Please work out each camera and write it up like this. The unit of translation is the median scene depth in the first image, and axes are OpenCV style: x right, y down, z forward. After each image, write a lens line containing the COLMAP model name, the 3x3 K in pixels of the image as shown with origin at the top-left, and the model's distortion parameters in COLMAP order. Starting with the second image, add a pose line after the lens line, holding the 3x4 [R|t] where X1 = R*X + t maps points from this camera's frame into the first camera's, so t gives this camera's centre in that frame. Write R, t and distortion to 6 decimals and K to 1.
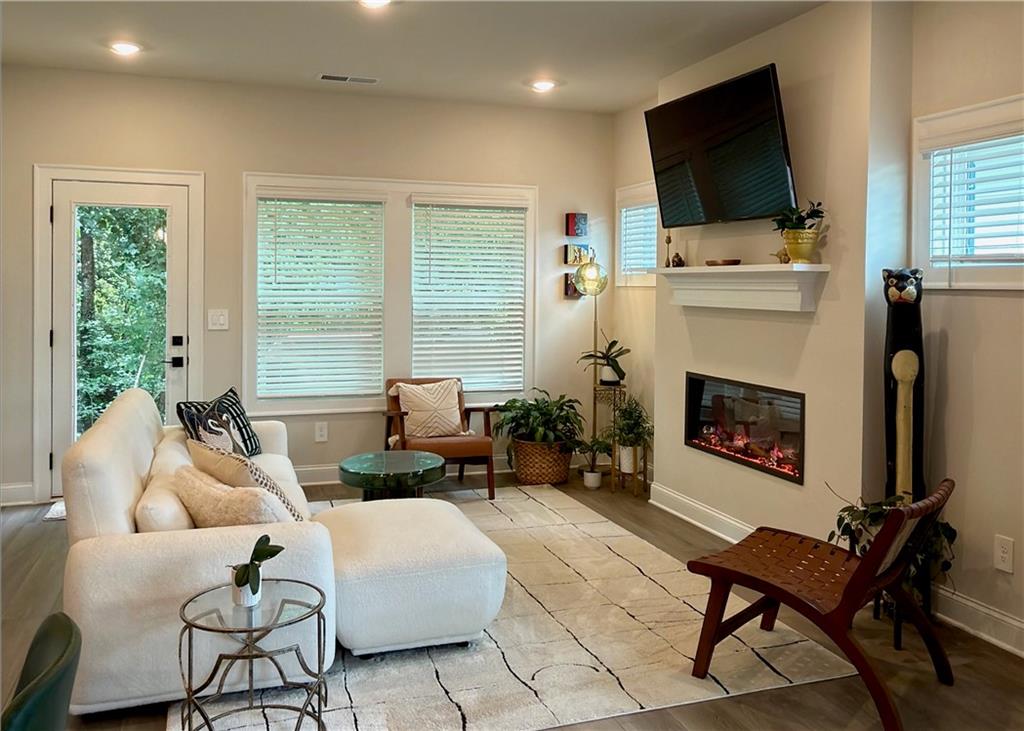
lens RADIAL K [[859.8, 0, 511.6], [0, 859.8, 301.6], [0, 0, 1]] dist [0.000493, -0.002336]
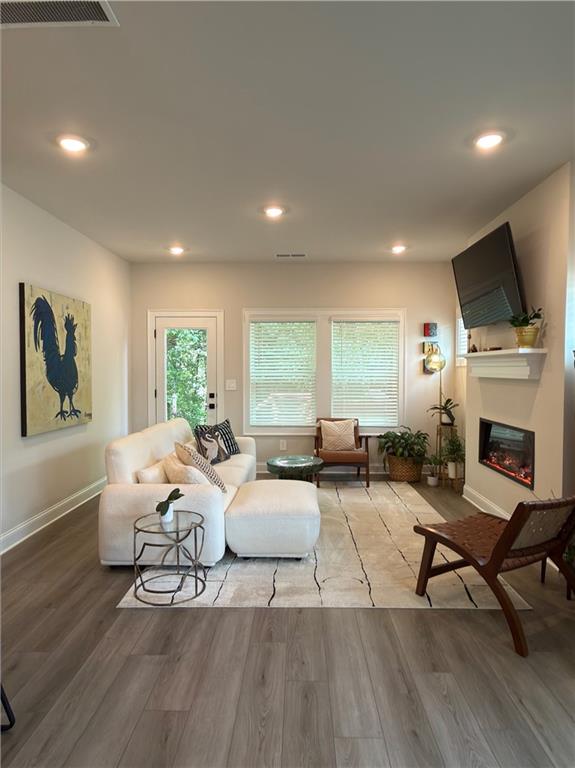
lens RADIAL K [[483.6, 0, 287.5], [0, 483.6, 384.0], [0, 0, 1]] dist [0.003070, 0.000194]
pose [[0.937468, 0.003056, -0.348057, 0.181553], [0.000264, 0.999955, 0.009491, 0.009508], [0.348071, -0.008989, 0.937425, 0.017564]]
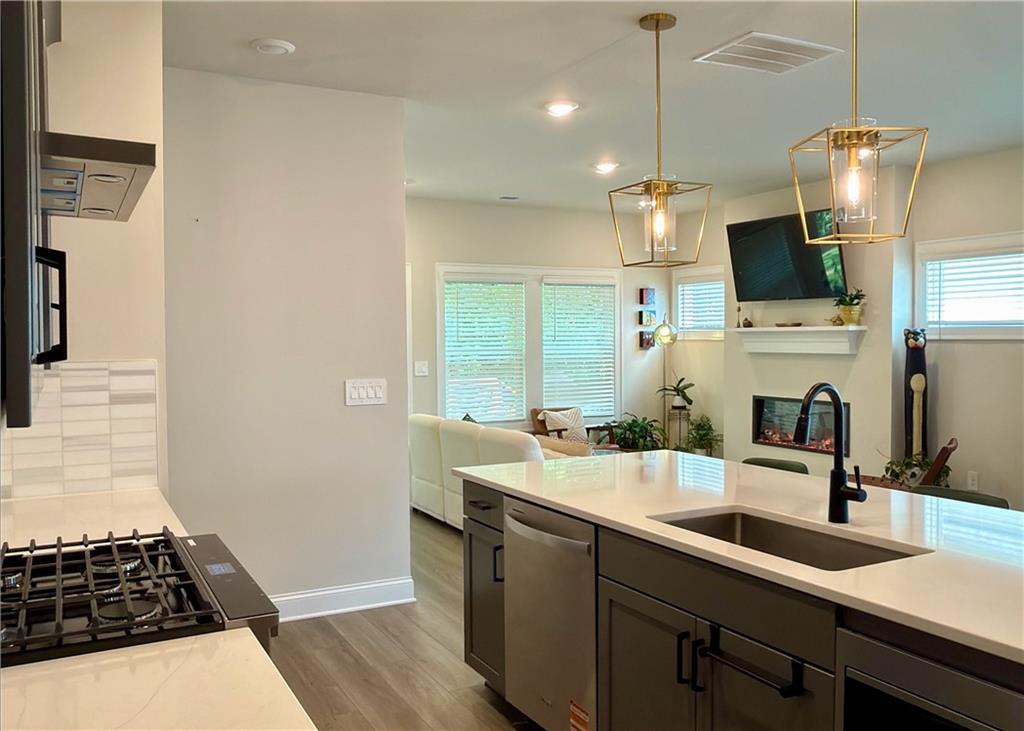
lens RADIAL K [[862.2, 0, 512.0], [0, 862.2, 365.5], [0, 0, 1]] dist [-0.005069, 0.002075]
pose [[0.988086, -0.020128, 0.152584, -0.456510], [0.018116, 0.999730, 0.014566, -0.001907], [-0.152836, -0.011628, 0.988183, -0.452880]]
